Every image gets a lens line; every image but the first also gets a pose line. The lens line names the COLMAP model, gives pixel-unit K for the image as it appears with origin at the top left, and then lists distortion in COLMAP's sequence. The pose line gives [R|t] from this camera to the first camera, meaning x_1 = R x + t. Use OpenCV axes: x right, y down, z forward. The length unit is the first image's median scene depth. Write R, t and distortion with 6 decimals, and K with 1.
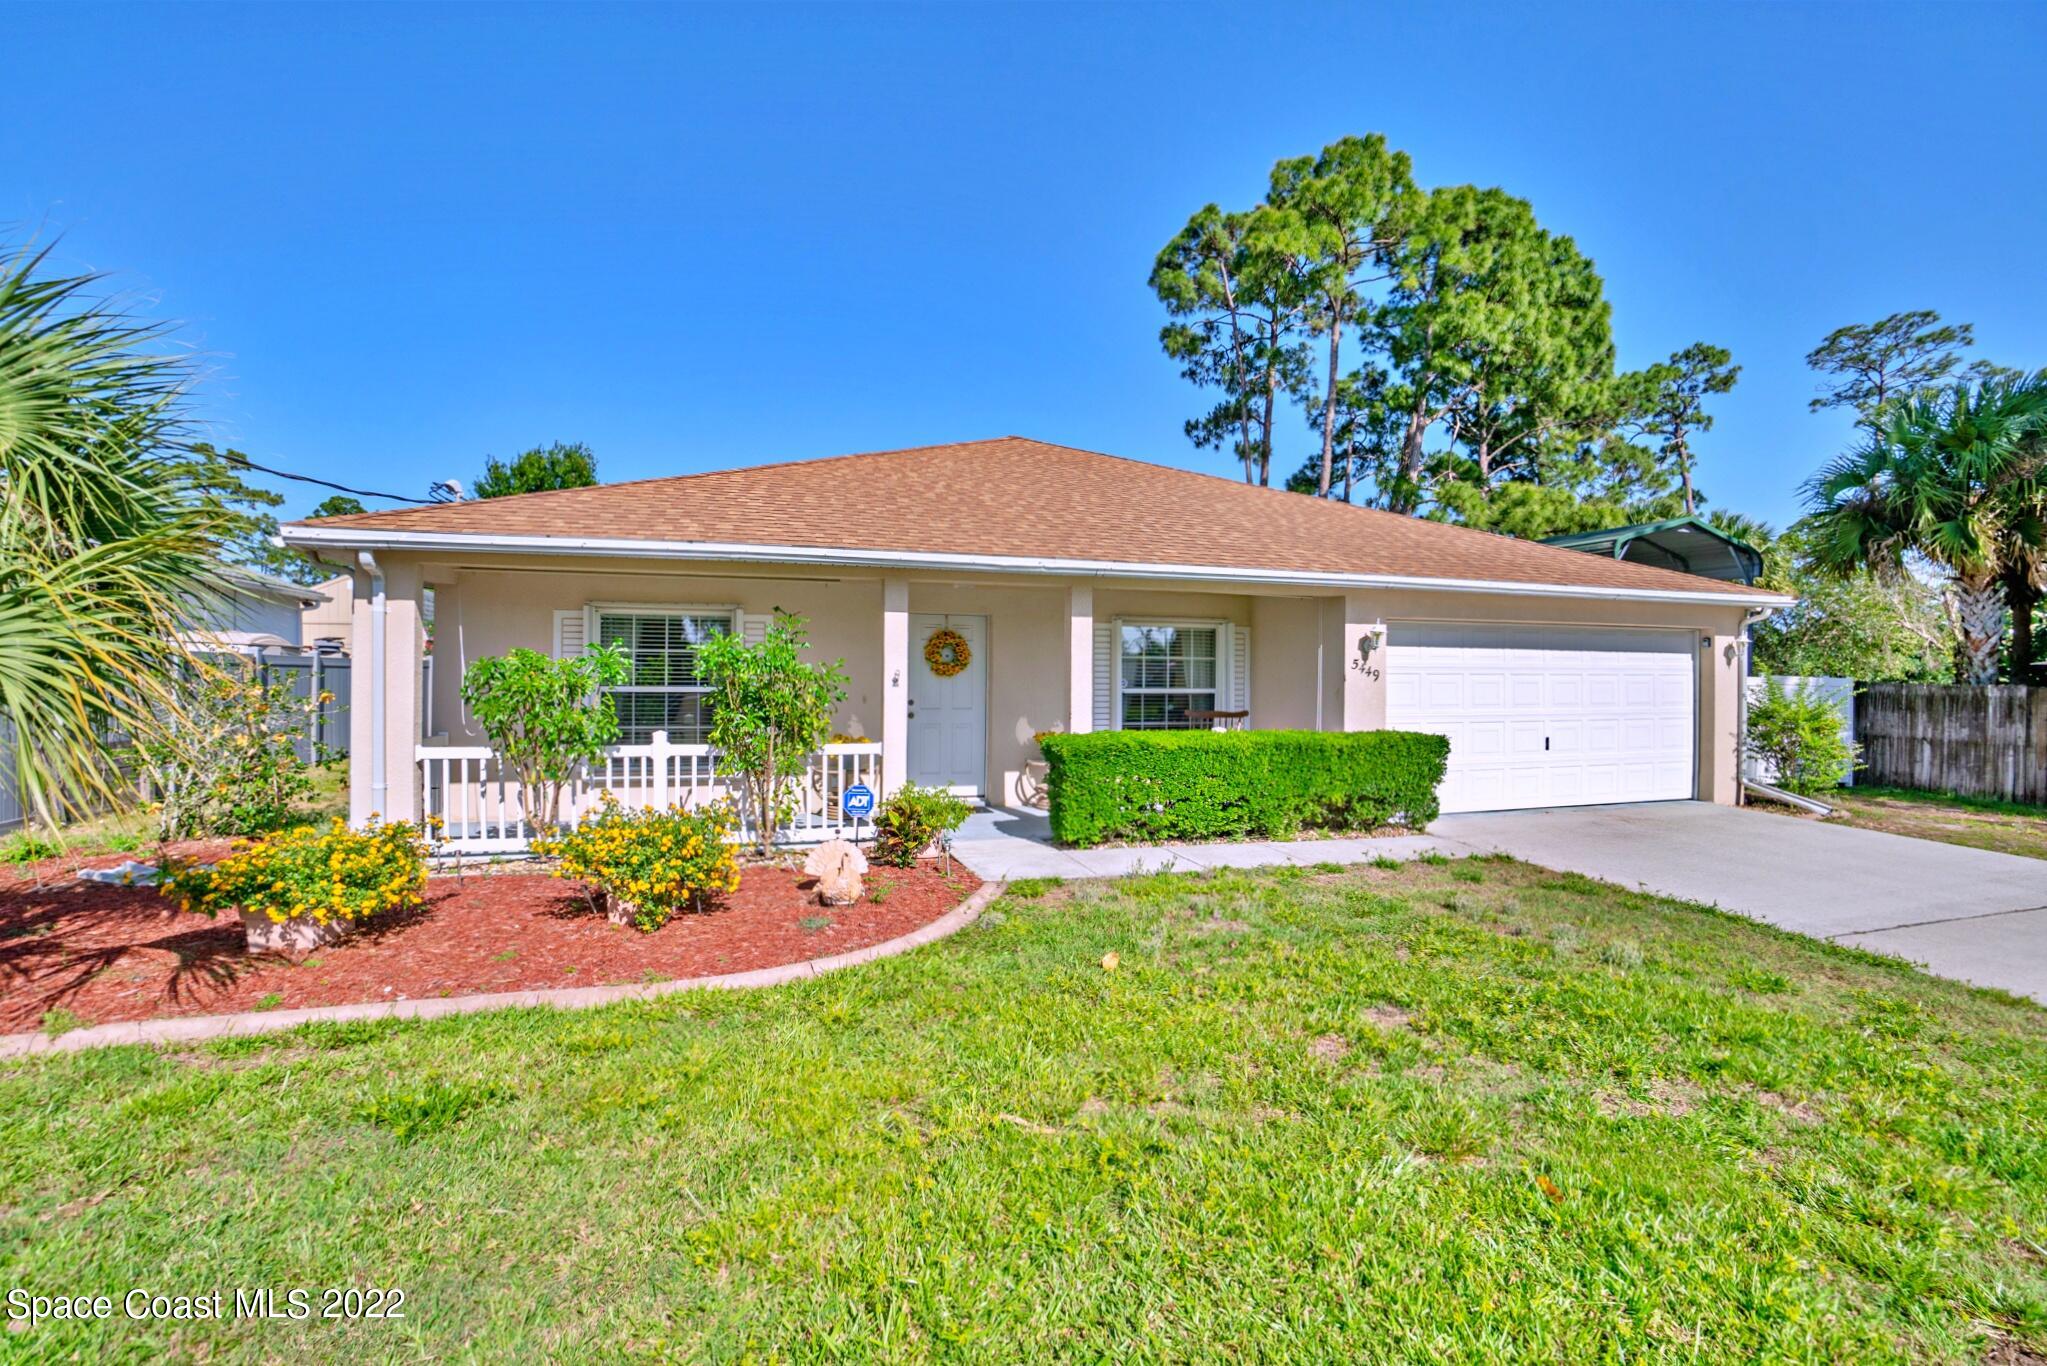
lens RADIAL K [[906.4, 0, 1023.4], [0, 906.4, 668.9], [0, 0, 1]] dist [-0.062775, 0.024138]
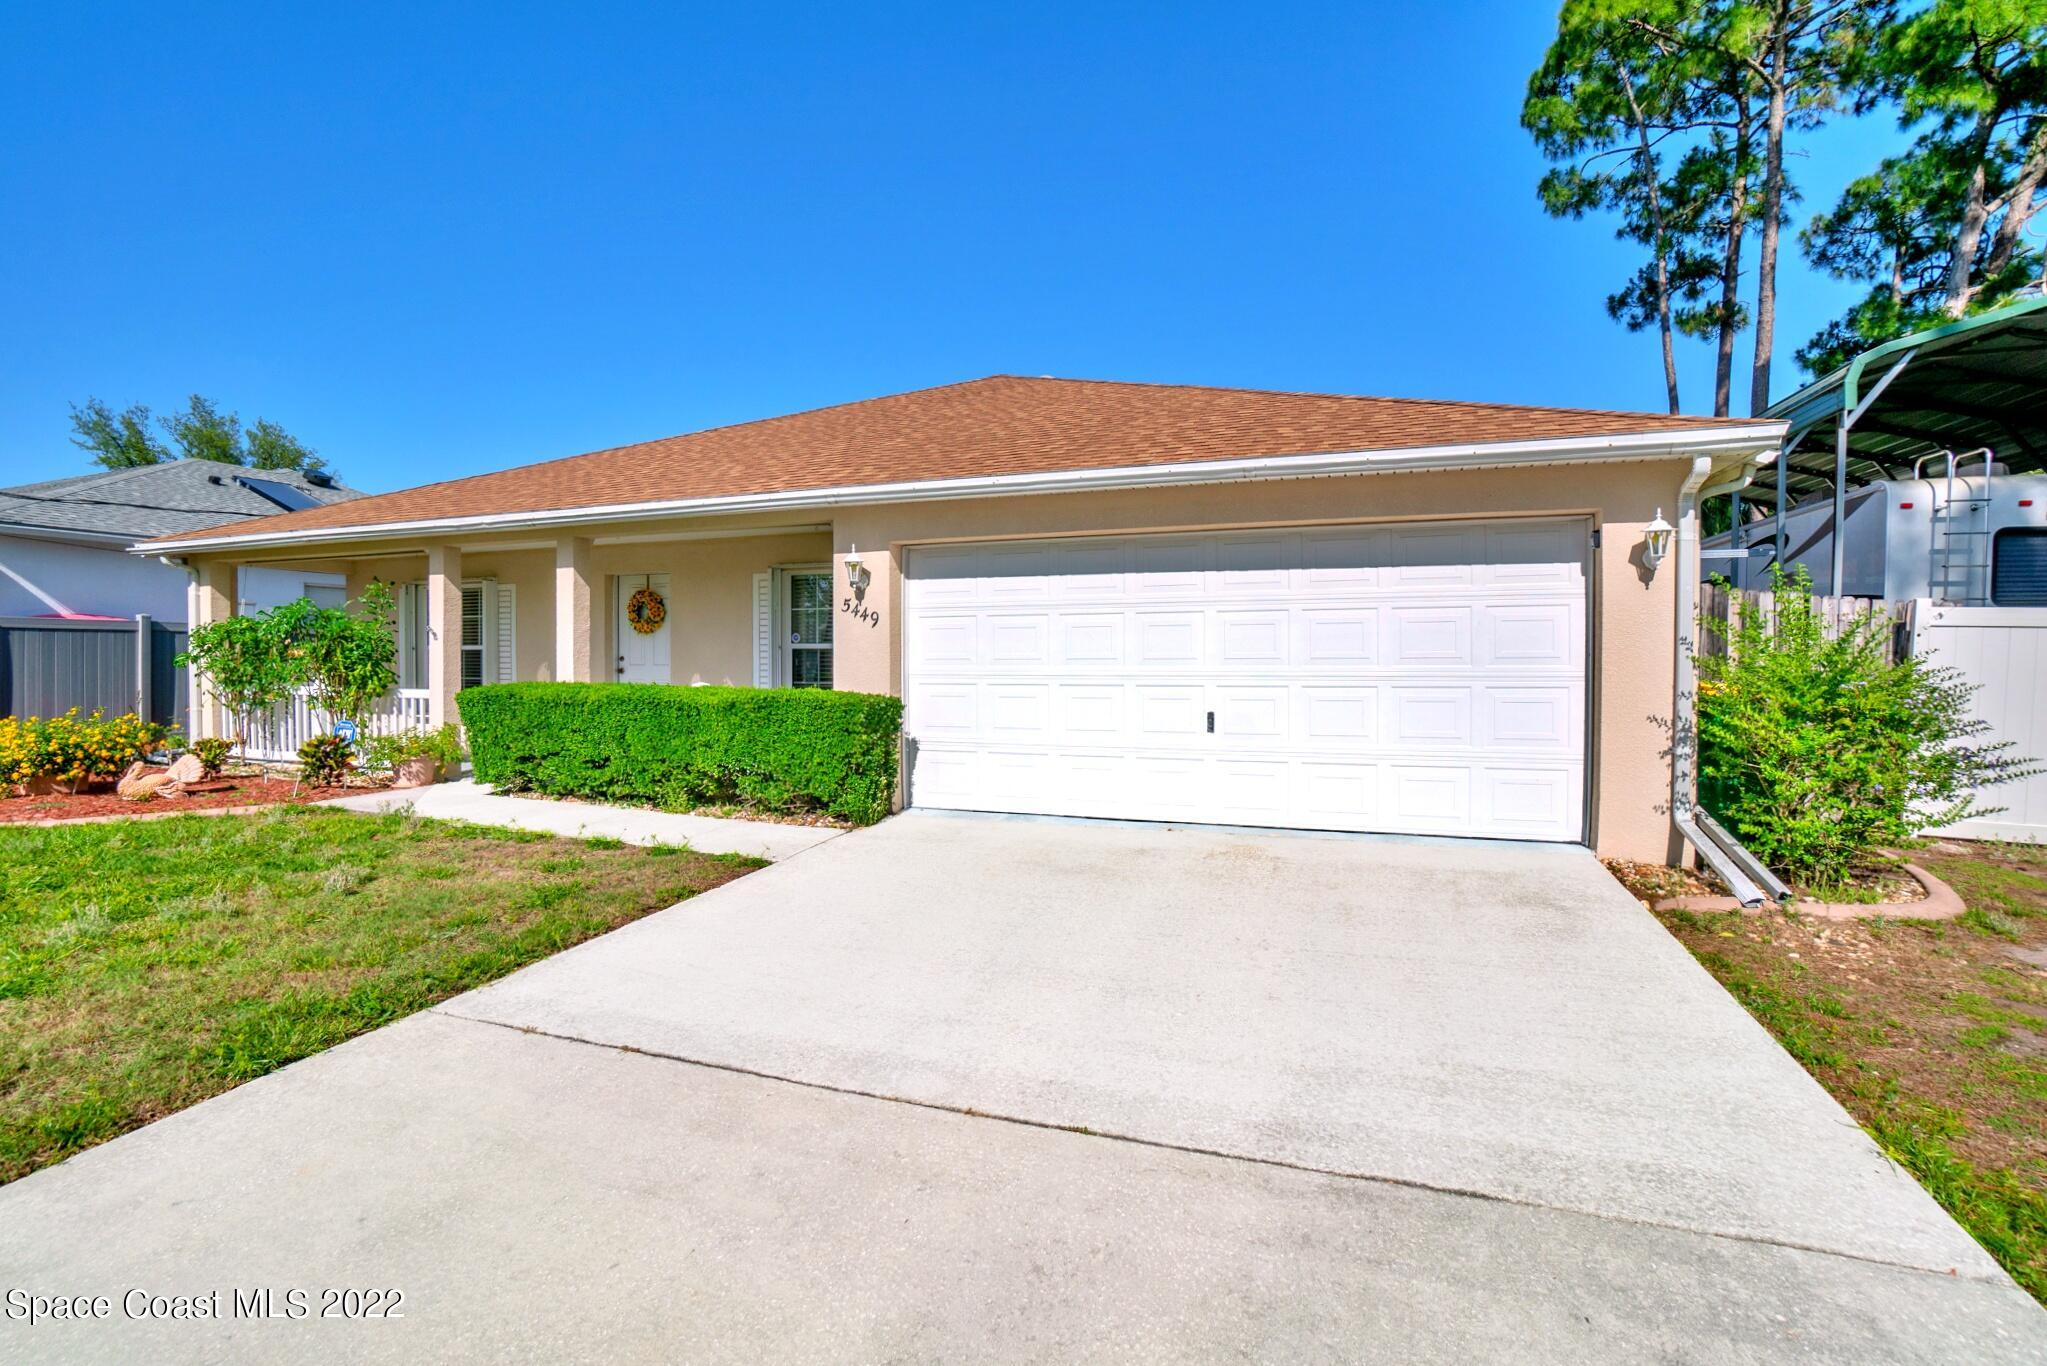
lens RADIAL K [[923.2, 0, 1028.0], [0, 923.2, 679.9], [0, 0, 1]] dist [-0.037454, -0.000080]
pose [[0.805296, 0.010147, -0.592786, 0.335421], [0.012825, 0.999321, 0.034527, 0.011657], [0.592734, -0.035407, 0.804620, 0.153766]]
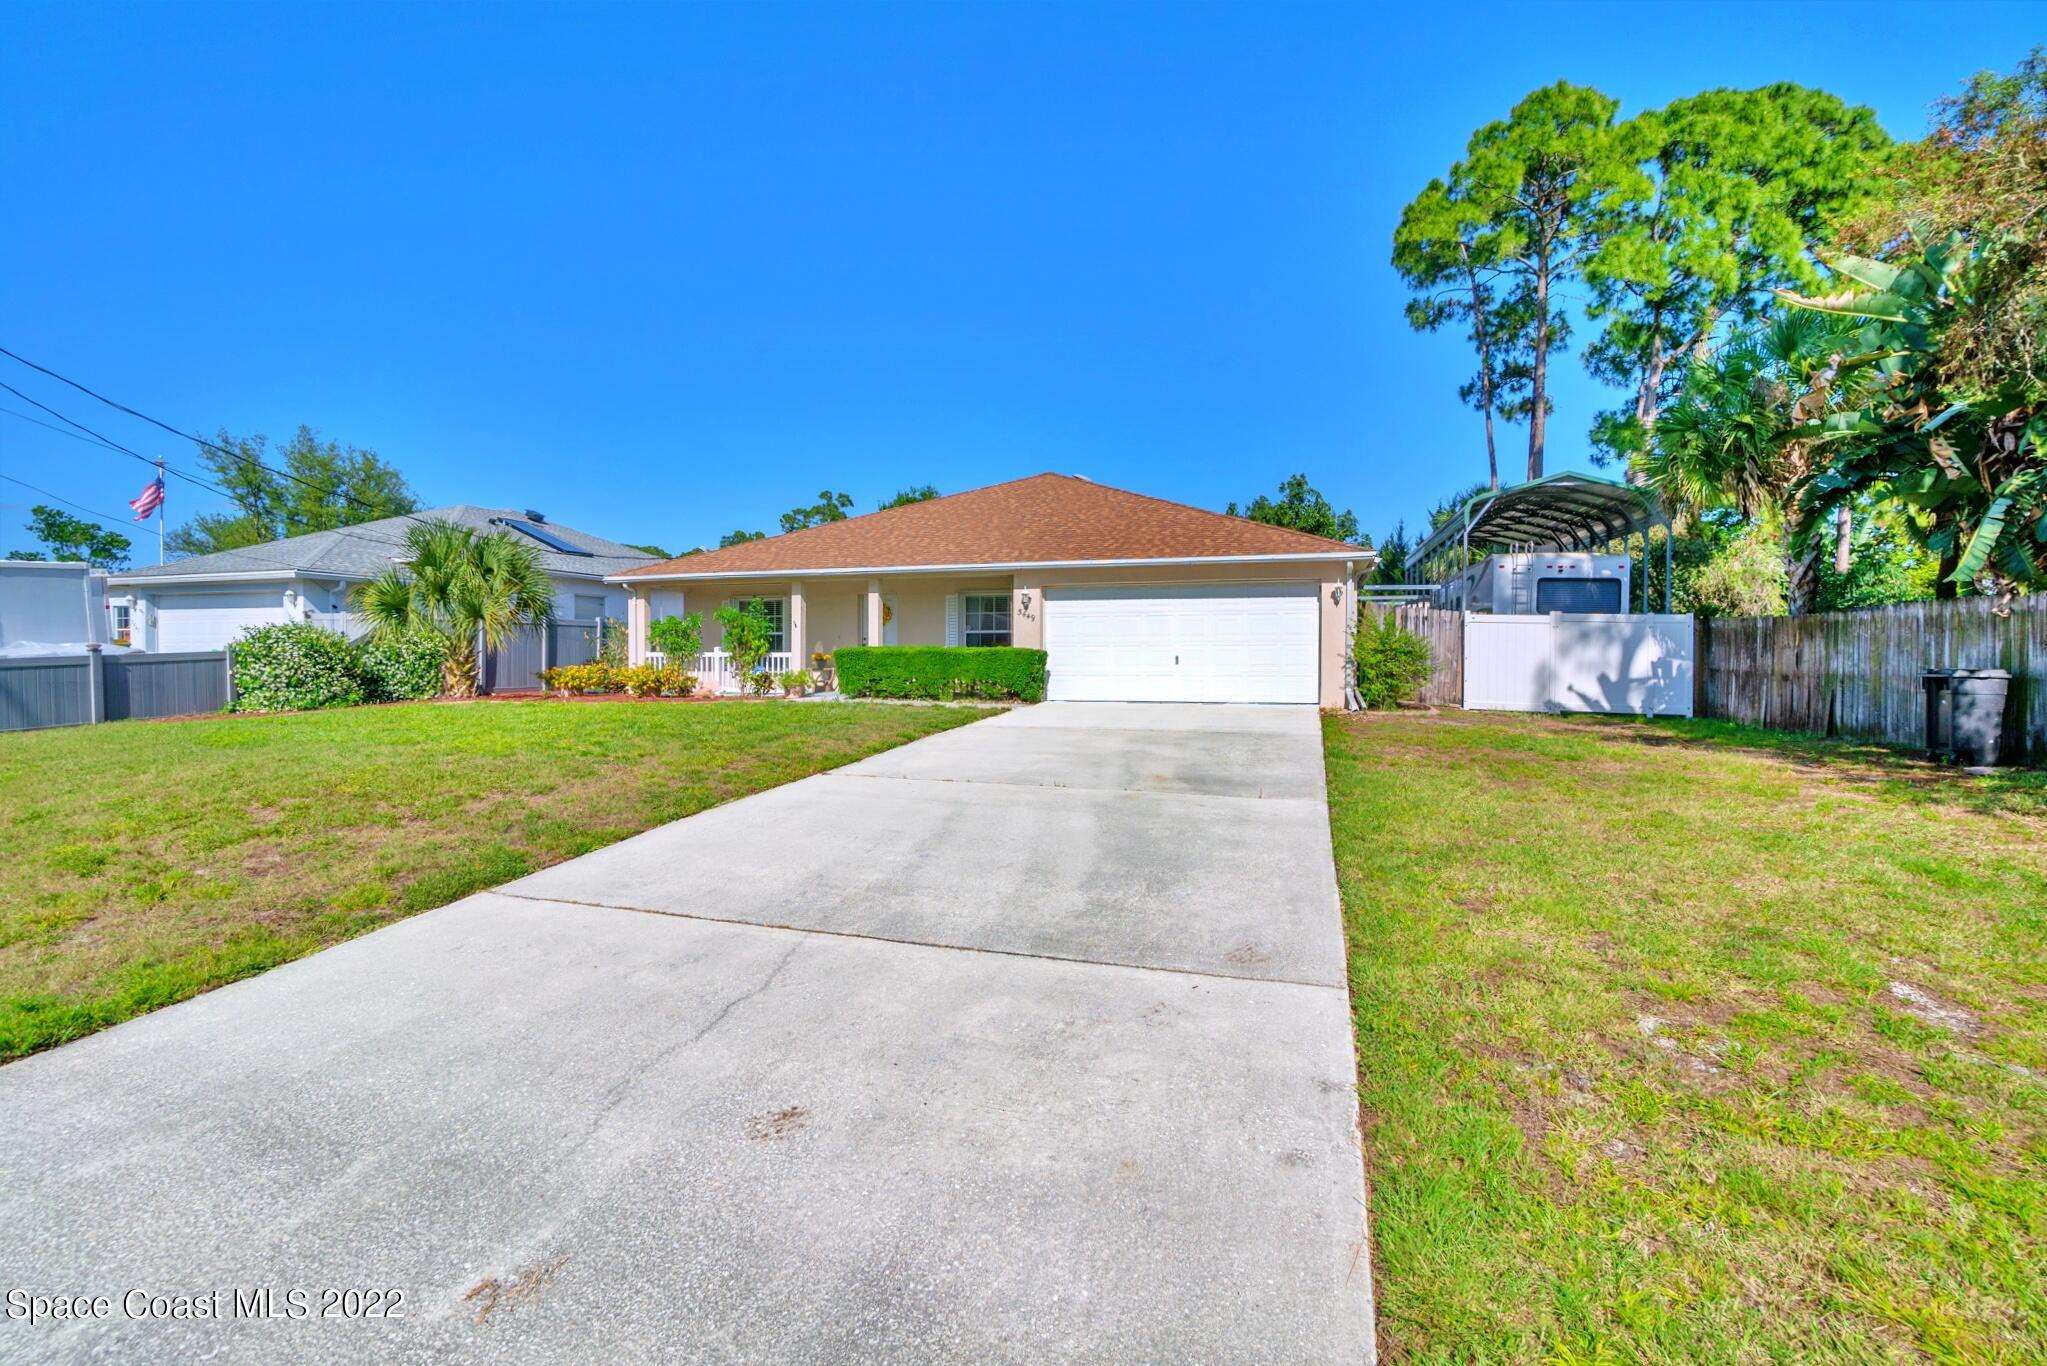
lens RADIAL K [[906.4, 0, 1023.4], [0, 906.4, 668.9], [0, 0, 1]] dist [-0.062775, 0.024138]
pose [[0.829223, 0.002379, -0.558913, 0.478760], [0.009769, 0.999776, 0.018749, 0.025705], [0.558833, -0.021007, 0.829014, -0.172340]]
